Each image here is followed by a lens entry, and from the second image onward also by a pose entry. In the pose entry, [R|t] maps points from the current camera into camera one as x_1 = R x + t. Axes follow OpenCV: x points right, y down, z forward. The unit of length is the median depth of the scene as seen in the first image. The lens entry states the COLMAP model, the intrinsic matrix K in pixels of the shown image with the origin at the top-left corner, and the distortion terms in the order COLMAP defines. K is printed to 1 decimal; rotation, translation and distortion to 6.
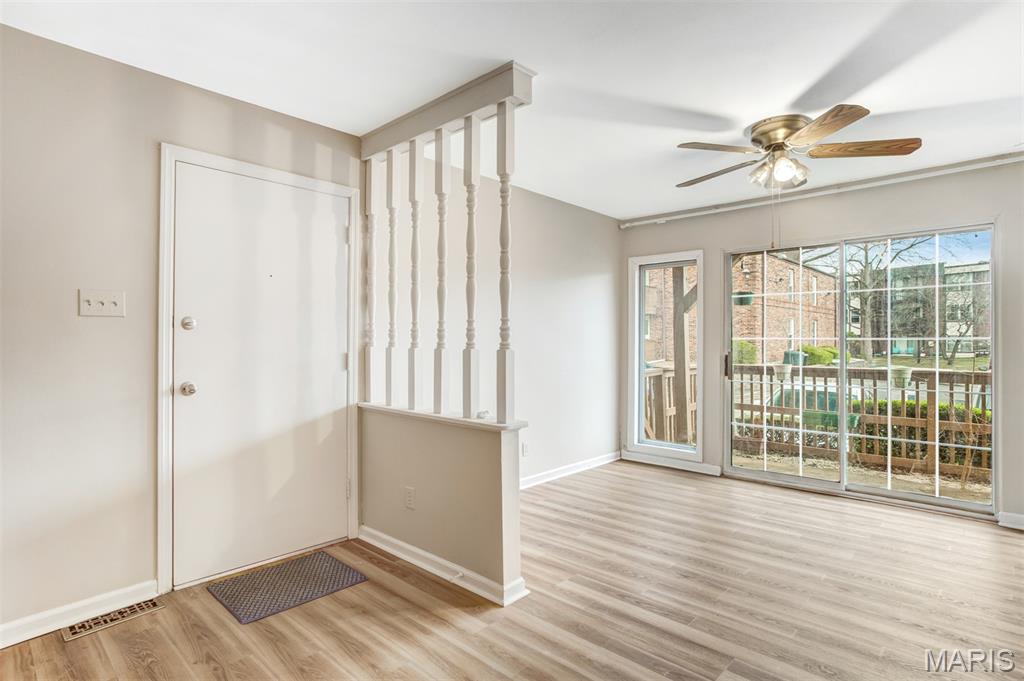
lens RADIAL K [[507.6, 0, 492.6], [0, 507.6, 337.0], [0, 0, 1]] dist [-0.031745, 0.012880]
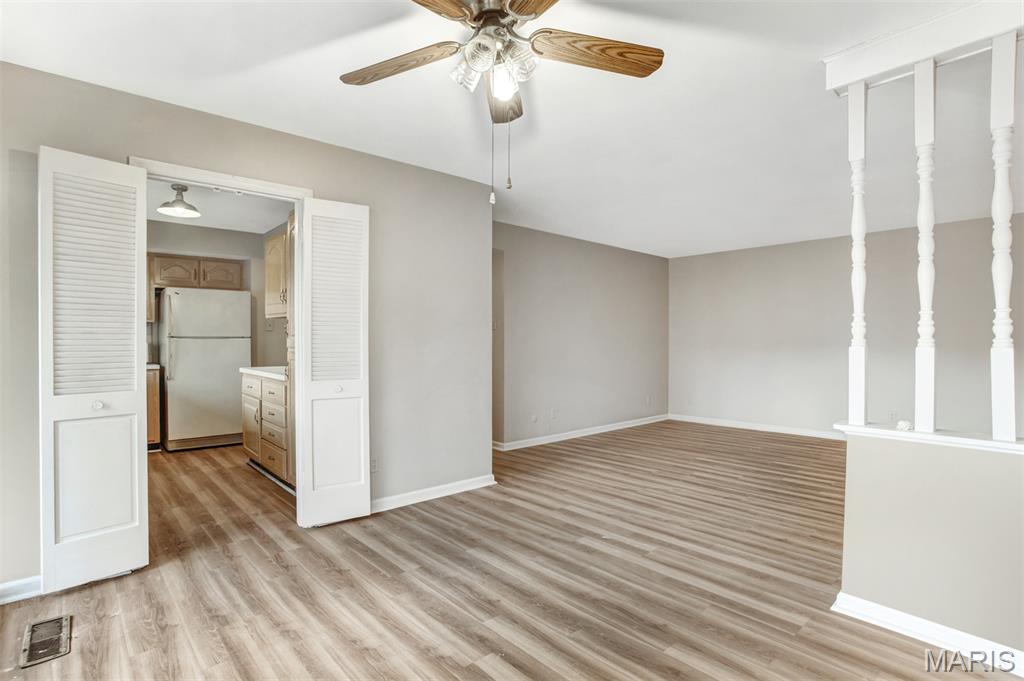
lens RADIAL K [[507.6, 0, 503.5], [0, 507.6, 341.6], [0, 0, 1]] dist [-0.031745, 0.012880]
pose [[-0.998418, -0.001519, 0.056206, 0.488366], [-0.002045, 0.999955, -0.009295, 0.017612], [-0.056190, -0.009395, -0.998376, 1.519821]]
